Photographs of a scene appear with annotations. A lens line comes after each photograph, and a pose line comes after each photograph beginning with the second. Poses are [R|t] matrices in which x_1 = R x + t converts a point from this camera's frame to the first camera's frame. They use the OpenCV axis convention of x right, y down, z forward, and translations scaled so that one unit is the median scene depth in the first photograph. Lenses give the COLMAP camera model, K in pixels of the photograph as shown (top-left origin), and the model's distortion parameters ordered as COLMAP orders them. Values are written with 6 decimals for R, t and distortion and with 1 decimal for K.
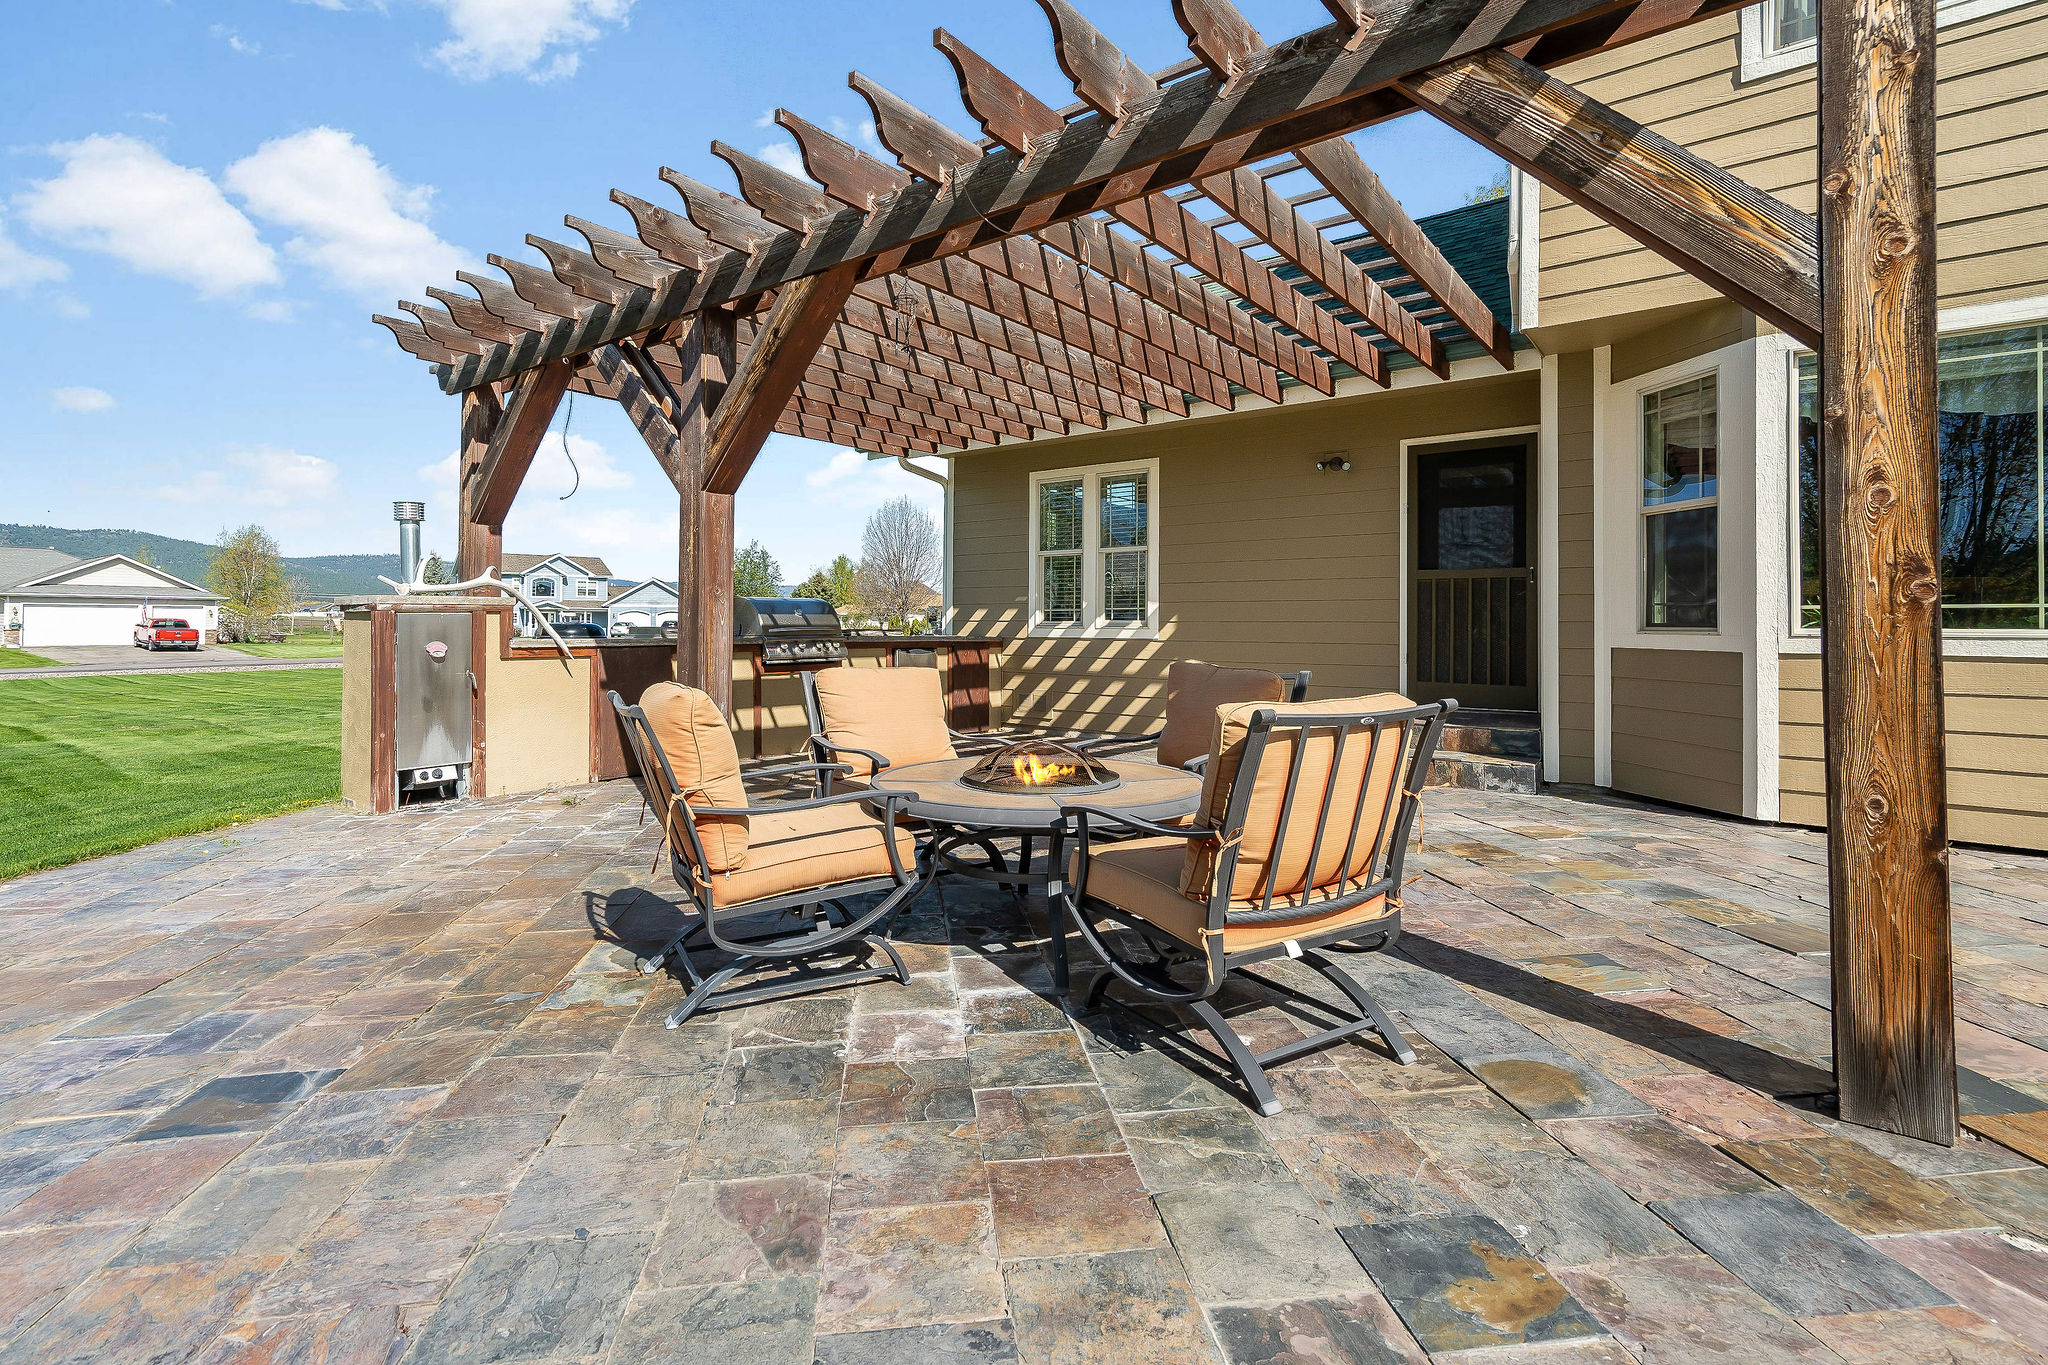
lens RADIAL K [[952.1, 0, 1022.4], [0, 952.1, 611.0], [0, 0, 1]] dist [-0.000691, 0.000099]
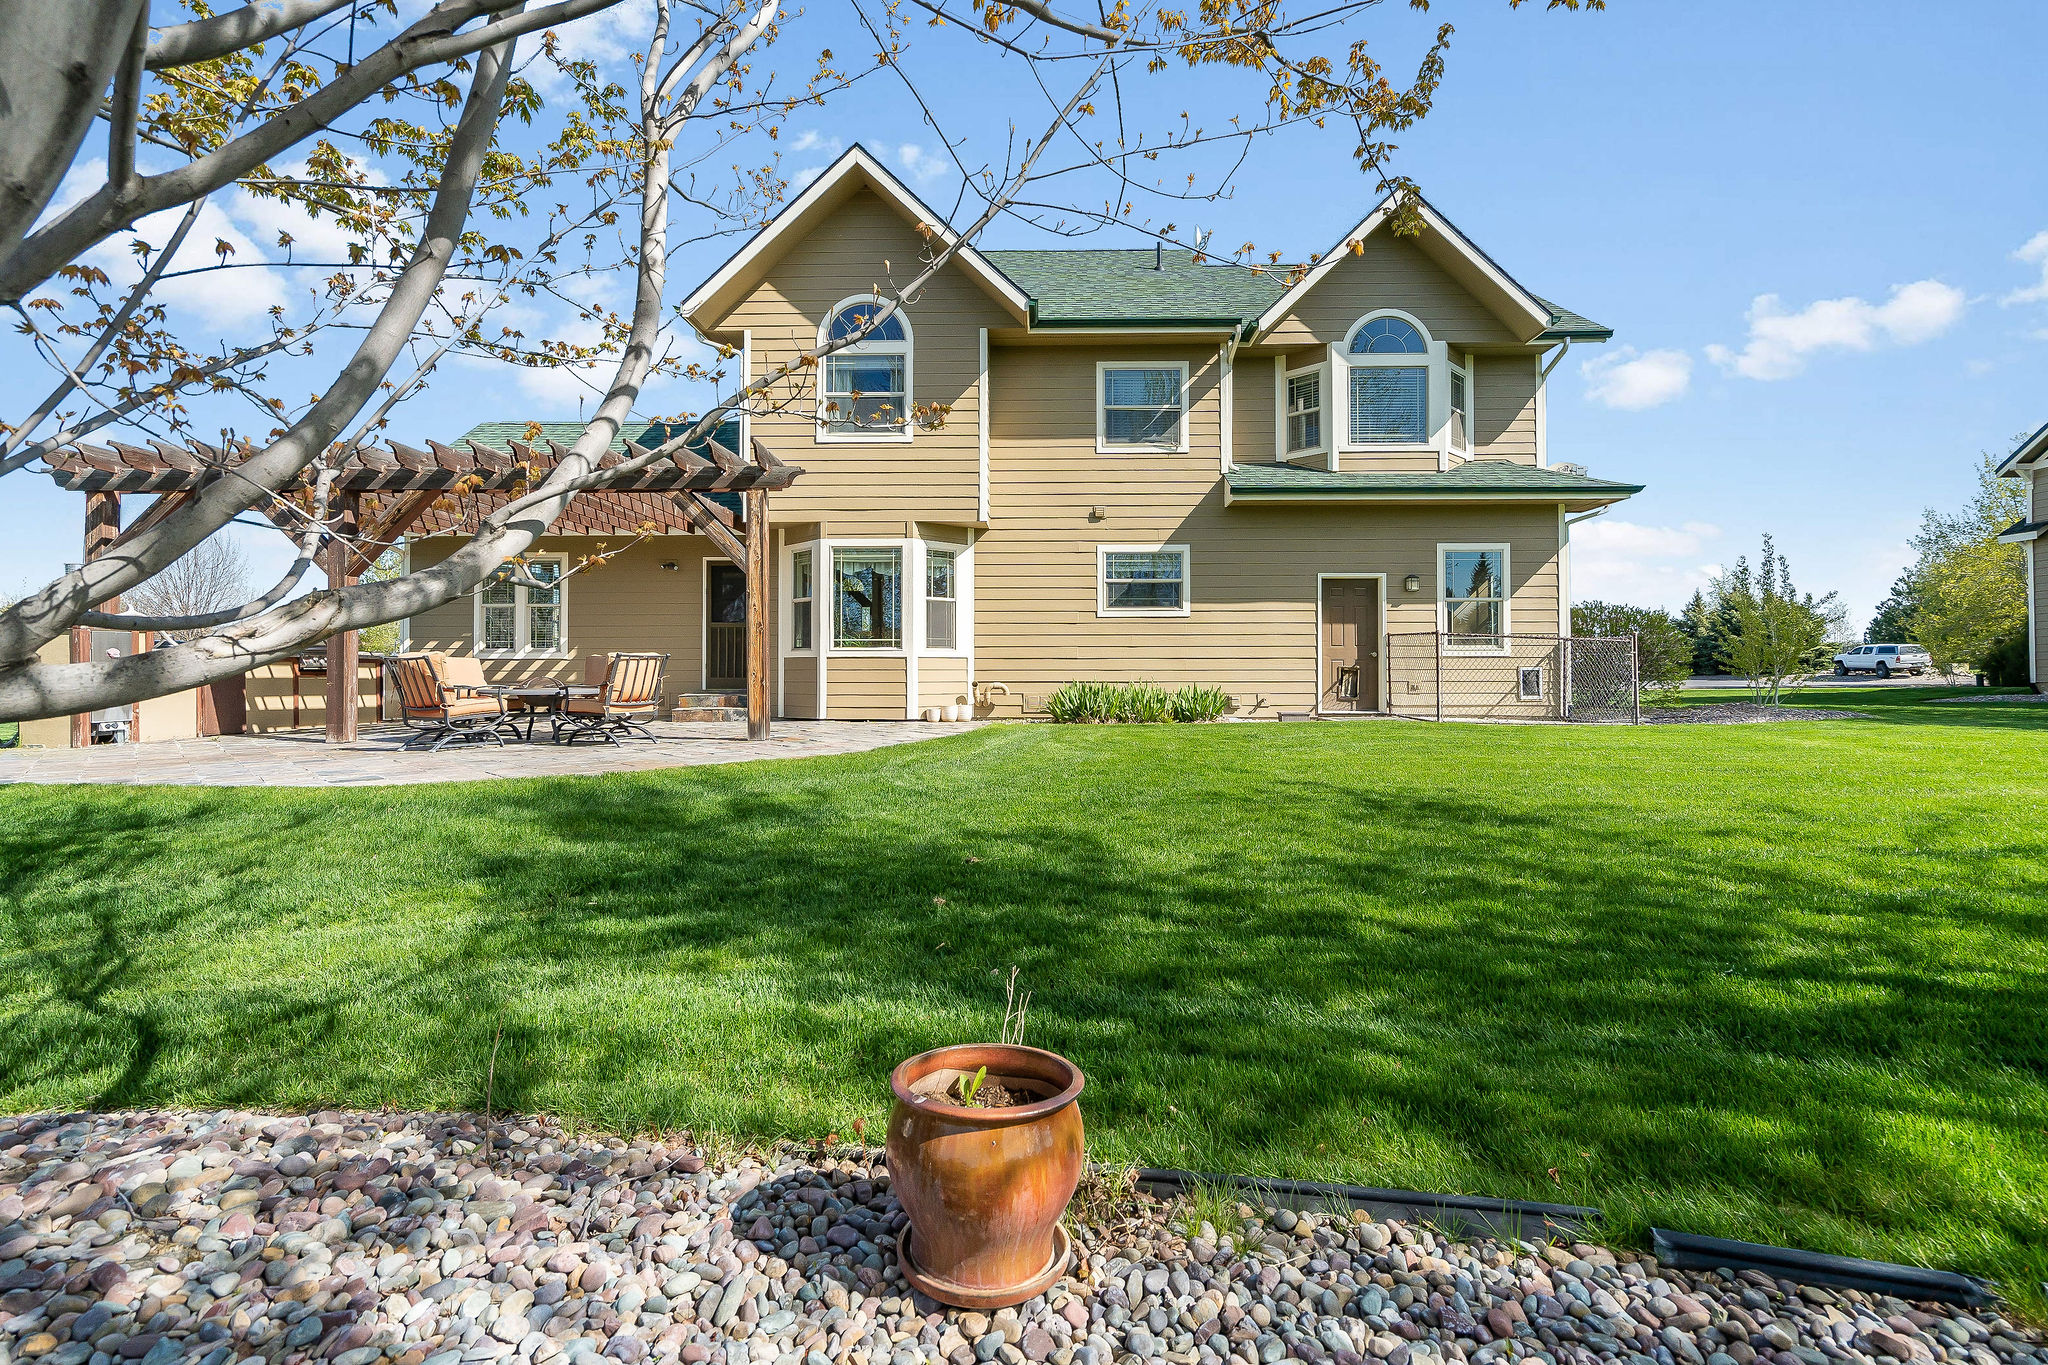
lens RADIAL K [[913.6, 0, 1024.0], [0, 913.6, 682.5], [0, 0, 1]] dist [0.000933, 0.000294]
pose [[0.803252, -0.007422, 0.595593, -0.170721], [-0.006098, 0.999767, 0.020683, 0.032047], [-0.595608, -0.020246, 0.803020, -0.788402]]
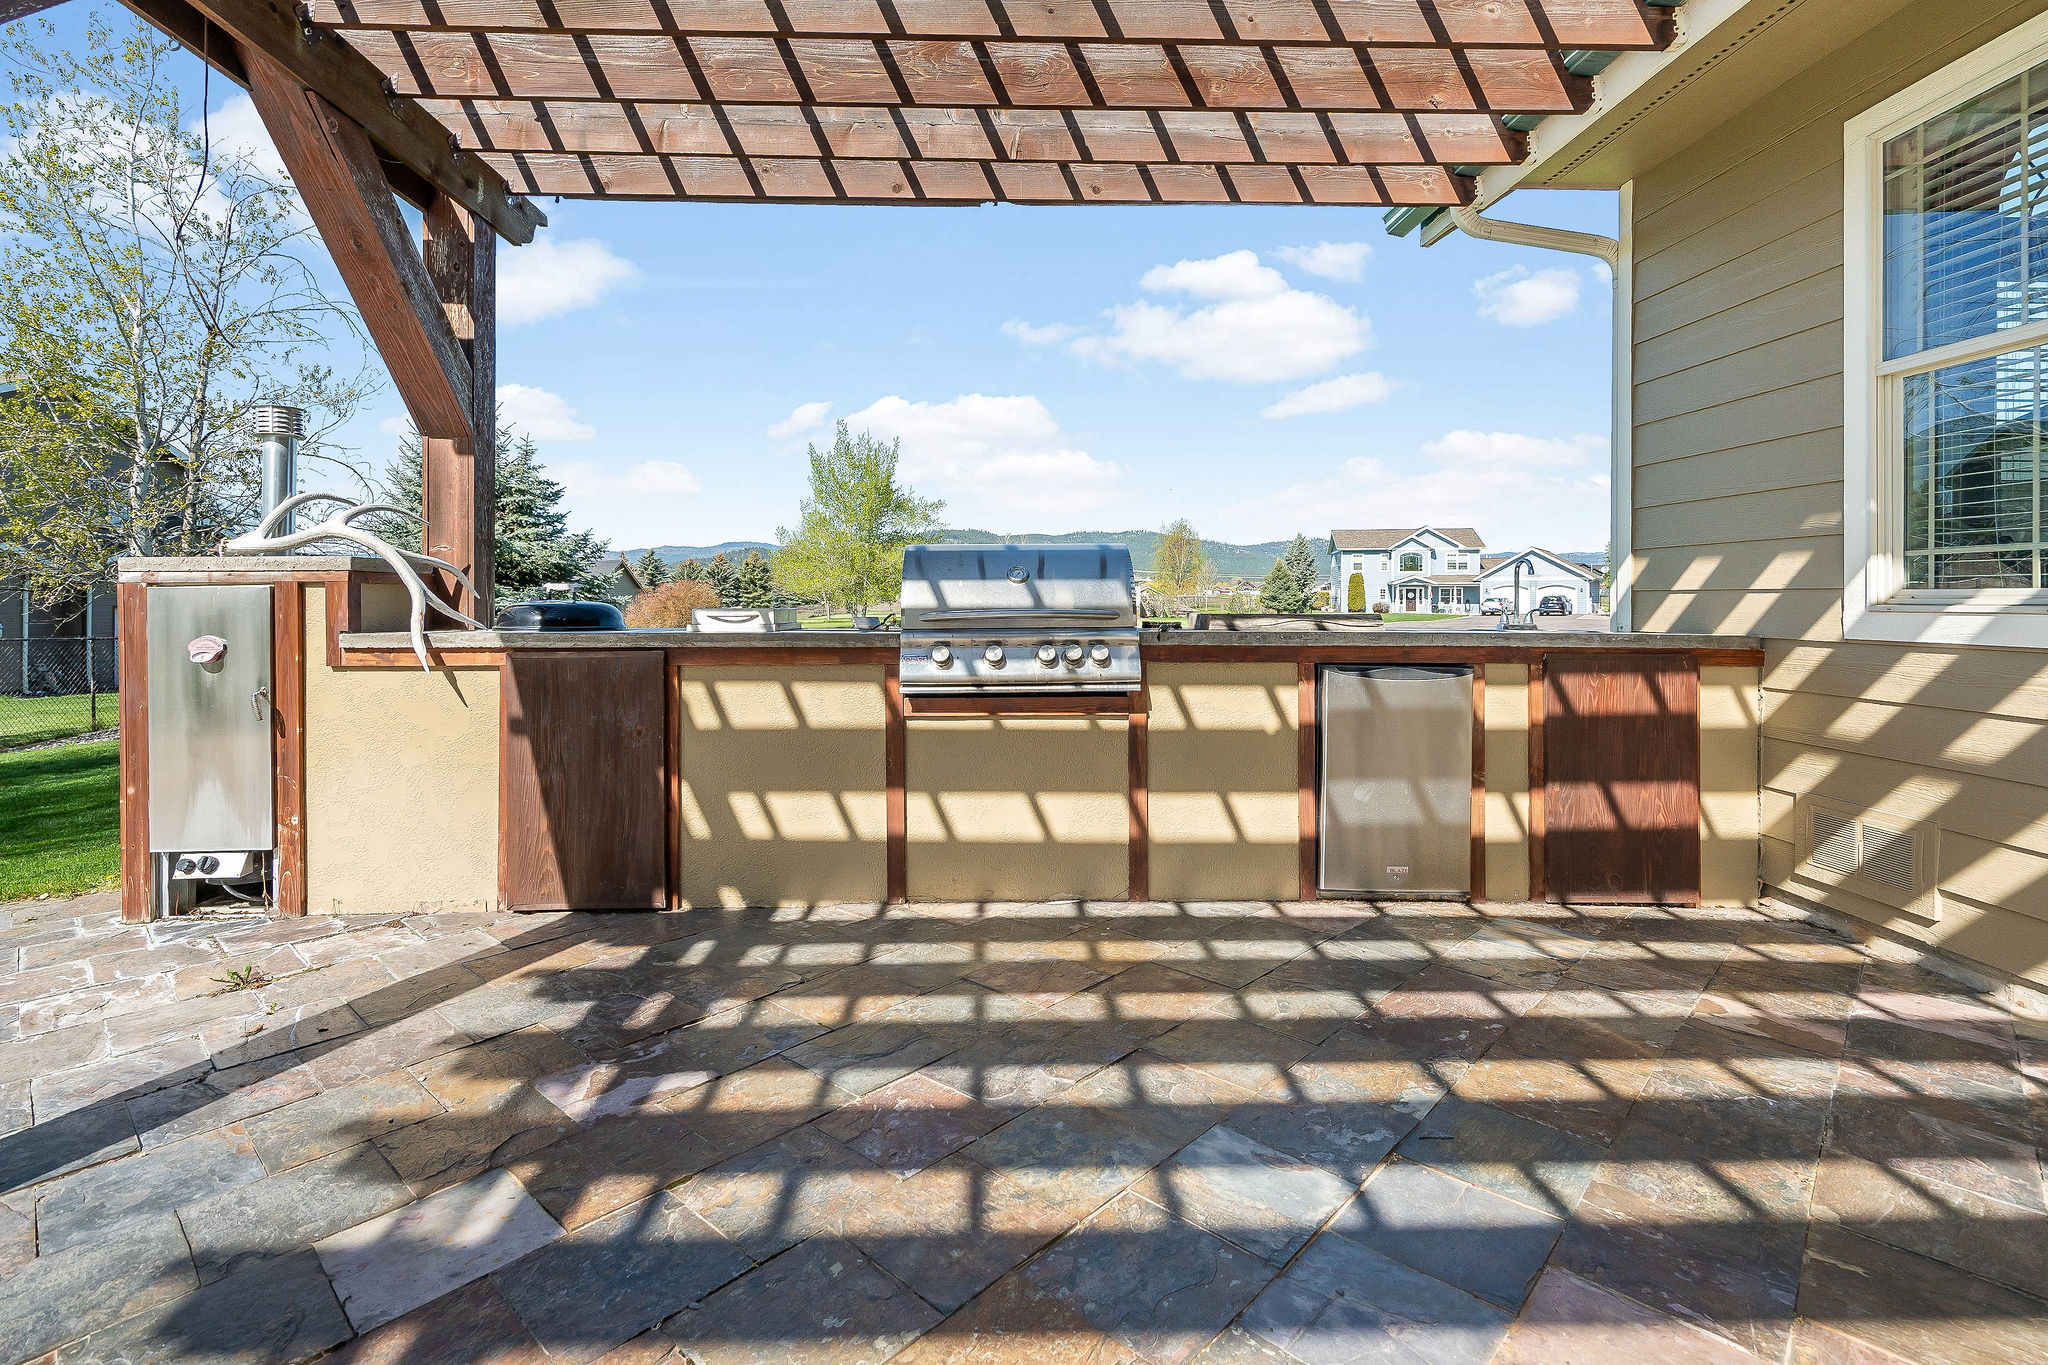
lens RADIAL K [[962.7, 0, 1018.0], [0, 962.7, 595.5], [0, 0, 1]] dist [-0.016319, 0.000909]
pose [[0.624215, -0.007306, -0.781218, 0.086474], [0.014599, 0.999891, 0.002314, 0.008254], [0.781116, -0.012850, 0.624253, 0.623357]]
